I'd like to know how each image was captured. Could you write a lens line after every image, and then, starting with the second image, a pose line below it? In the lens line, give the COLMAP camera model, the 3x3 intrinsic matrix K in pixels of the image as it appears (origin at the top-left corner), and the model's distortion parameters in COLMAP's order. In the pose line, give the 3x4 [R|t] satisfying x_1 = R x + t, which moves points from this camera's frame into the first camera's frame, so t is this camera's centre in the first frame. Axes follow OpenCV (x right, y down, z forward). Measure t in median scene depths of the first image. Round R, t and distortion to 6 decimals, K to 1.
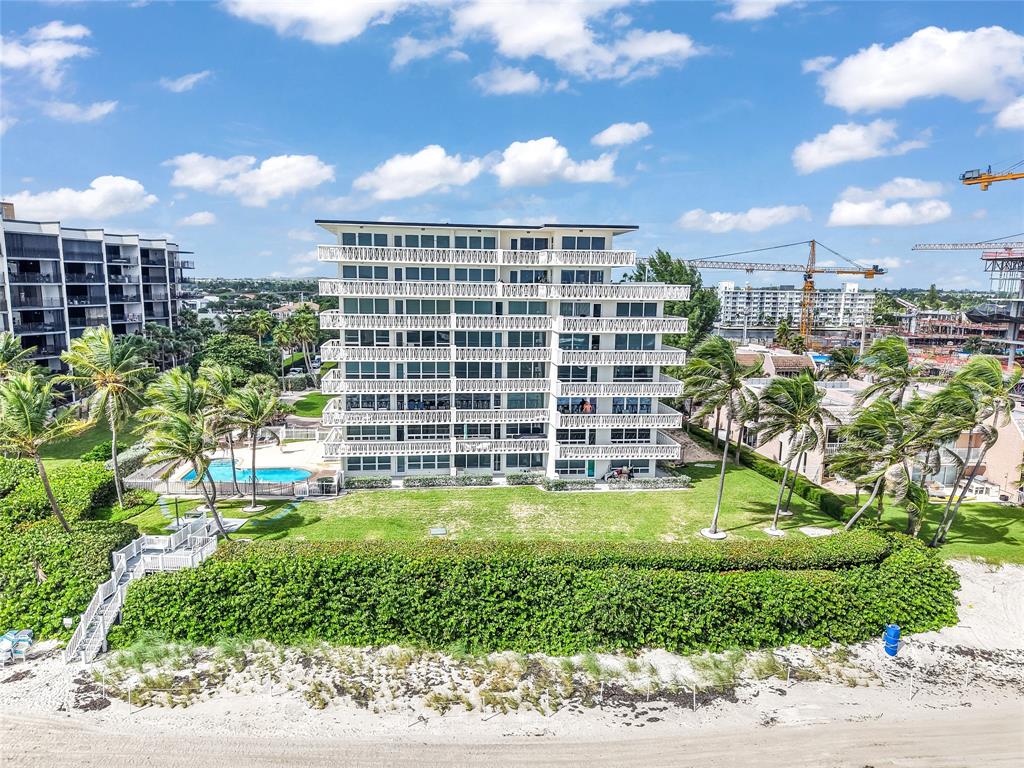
lens RADIAL K [[702.1, 0, 513.3], [0, 702.1, 387.0], [0, 0, 1]] dist [-0.003894, 0.003566]
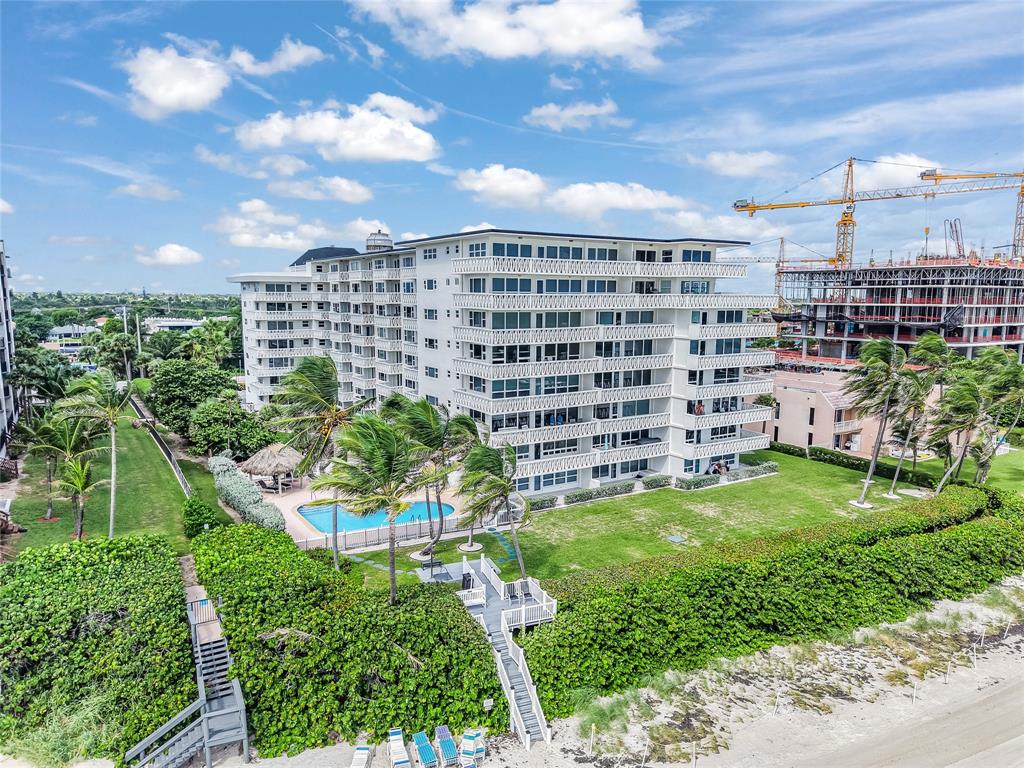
lens RADIAL K [[702.1, 0, 514.3], [0, 702.1, 386.4], [0, 0, 1]] dist [-0.003894, 0.003566]
pose [[0.907212, -0.066733, 0.415347, -0.601646], [0.074123, 0.997248, -0.001676, -0.024138], [-0.414092, 0.032308, 0.909662, 0.140478]]
